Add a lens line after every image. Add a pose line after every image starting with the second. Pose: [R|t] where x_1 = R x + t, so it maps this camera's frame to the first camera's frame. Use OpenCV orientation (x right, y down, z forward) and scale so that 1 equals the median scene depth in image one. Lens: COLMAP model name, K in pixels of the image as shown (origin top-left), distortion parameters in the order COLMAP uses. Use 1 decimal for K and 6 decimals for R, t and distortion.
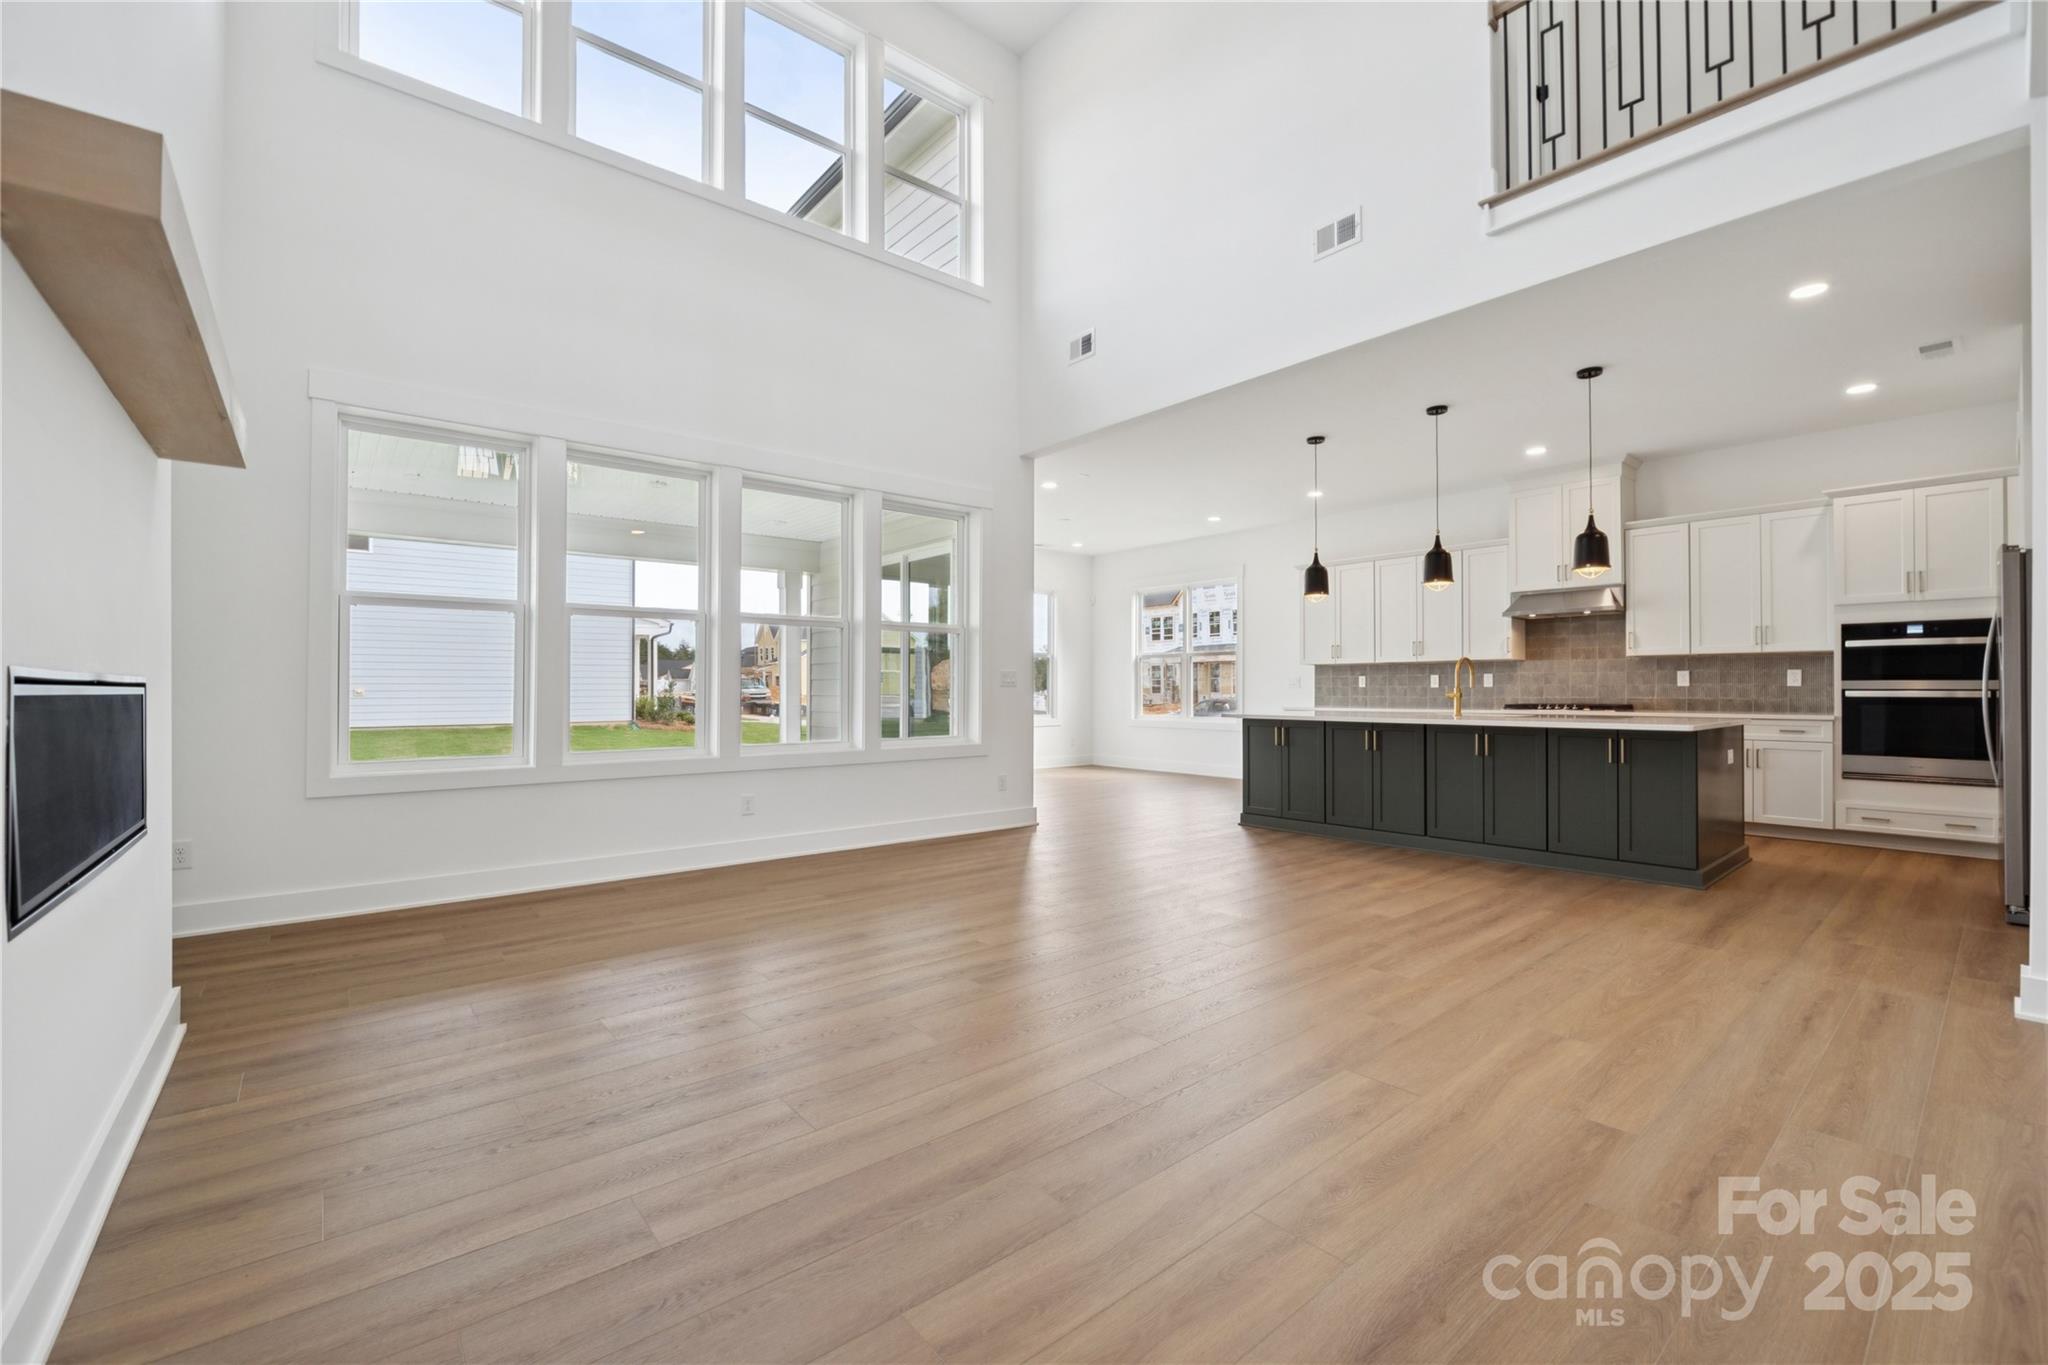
lens RADIAL K [[843.6, 0, 1021.8], [0, 843.6, 681.4], [0, 0, 1]] dist [-0.001393, -0.000191]
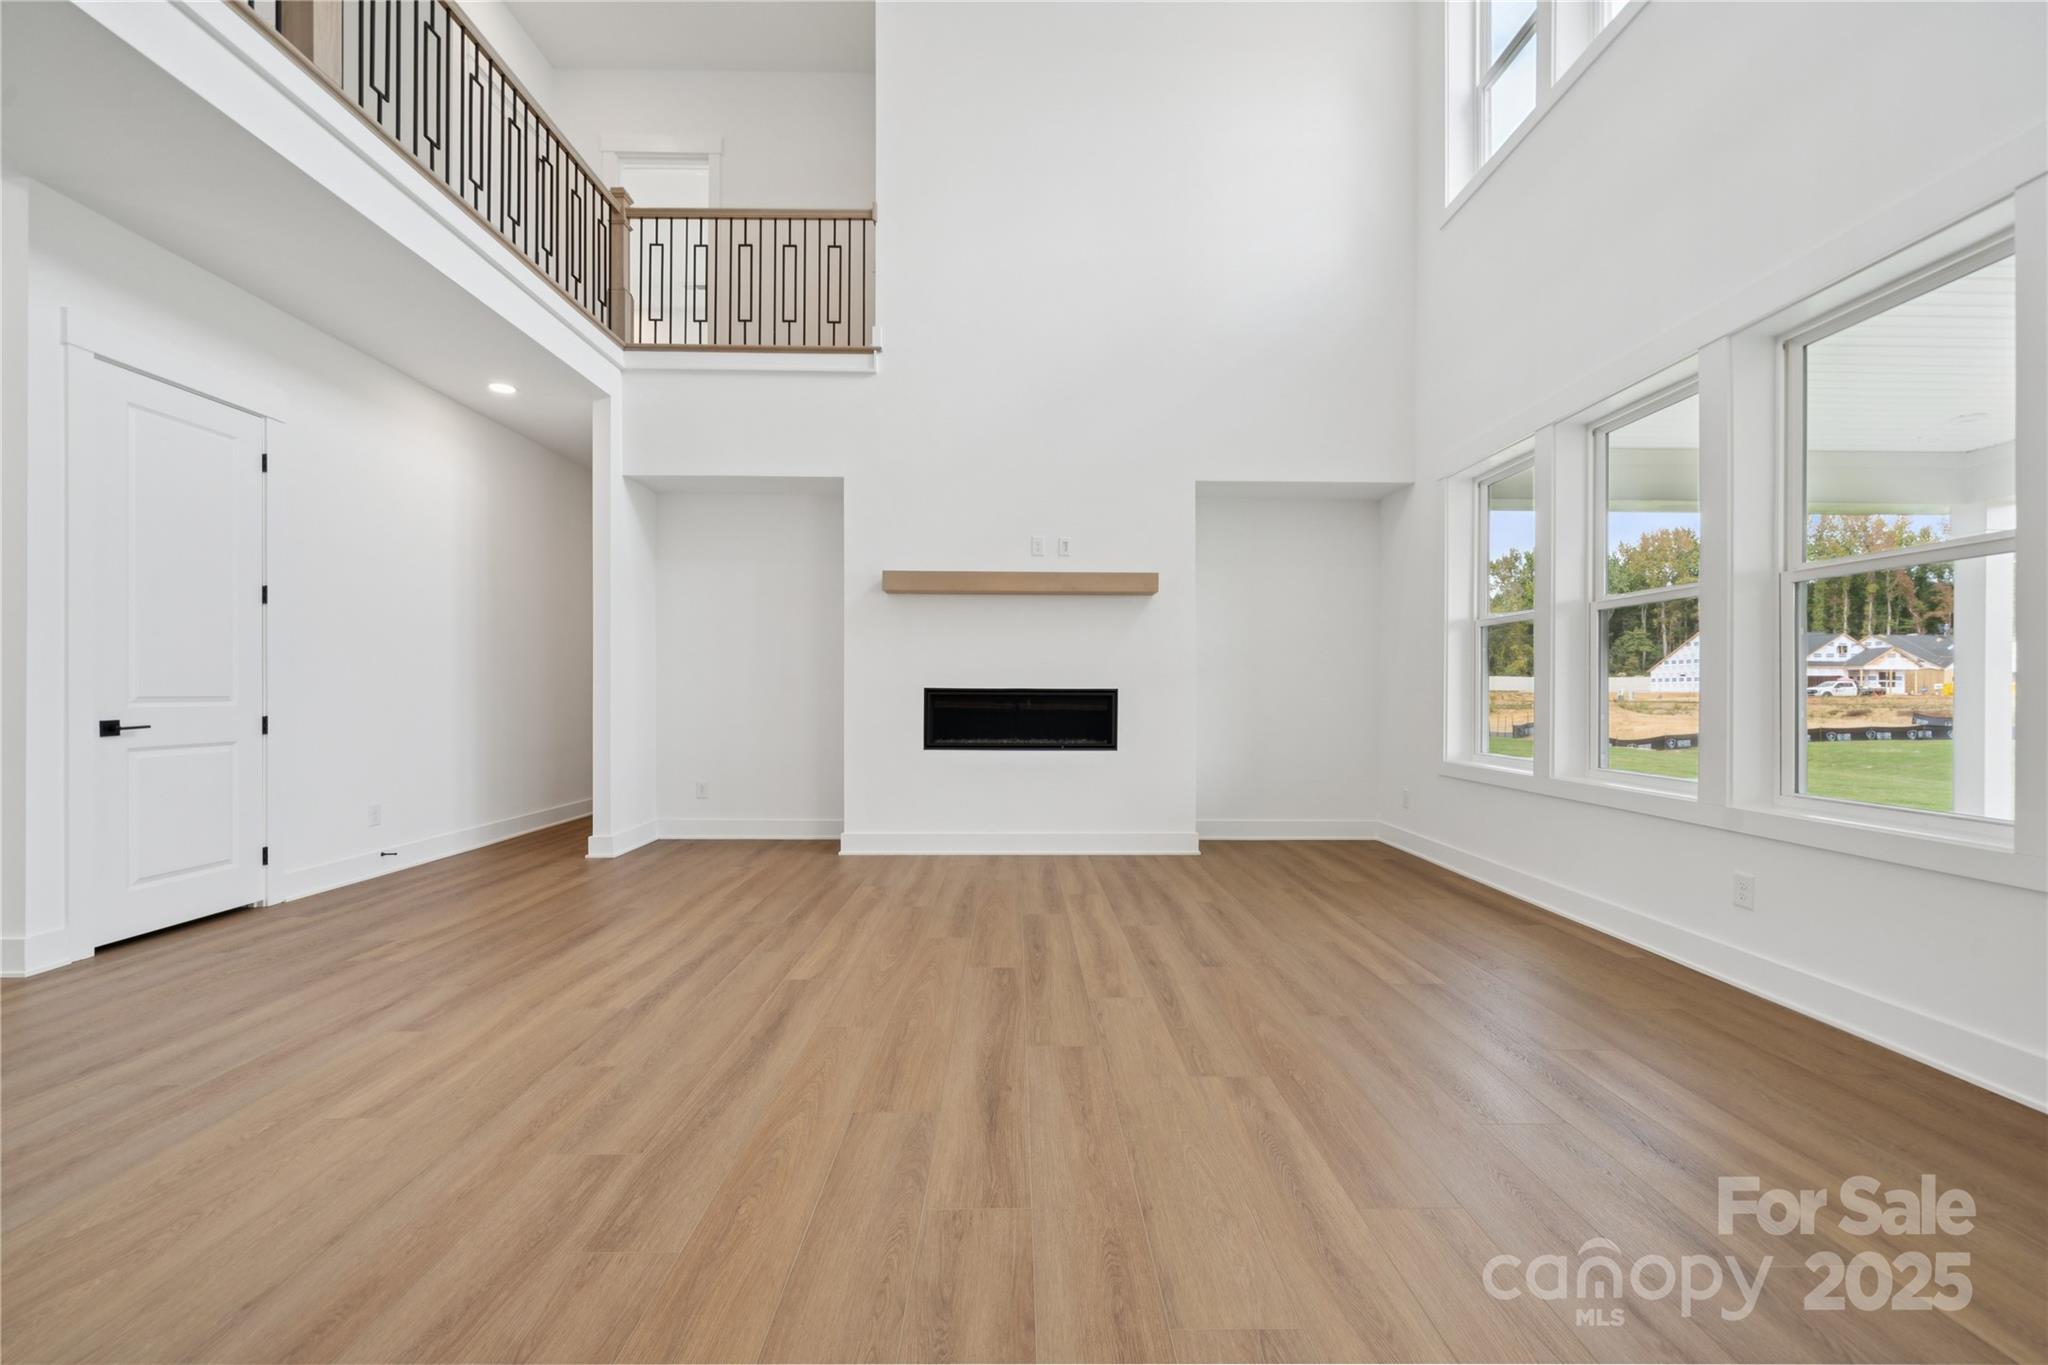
lens RADIAL K [[843.6, 0, 1025.7], [0, 843.6, 690.0], [0, 0, 1]] dist [-0.001393, -0.000191]
pose [[-0.637281, -0.006795, -0.770602, 0.853105], [0.004378, 0.999913, -0.012437, 0.036091], [0.770619, -0.011299, -0.637196, 1.982776]]
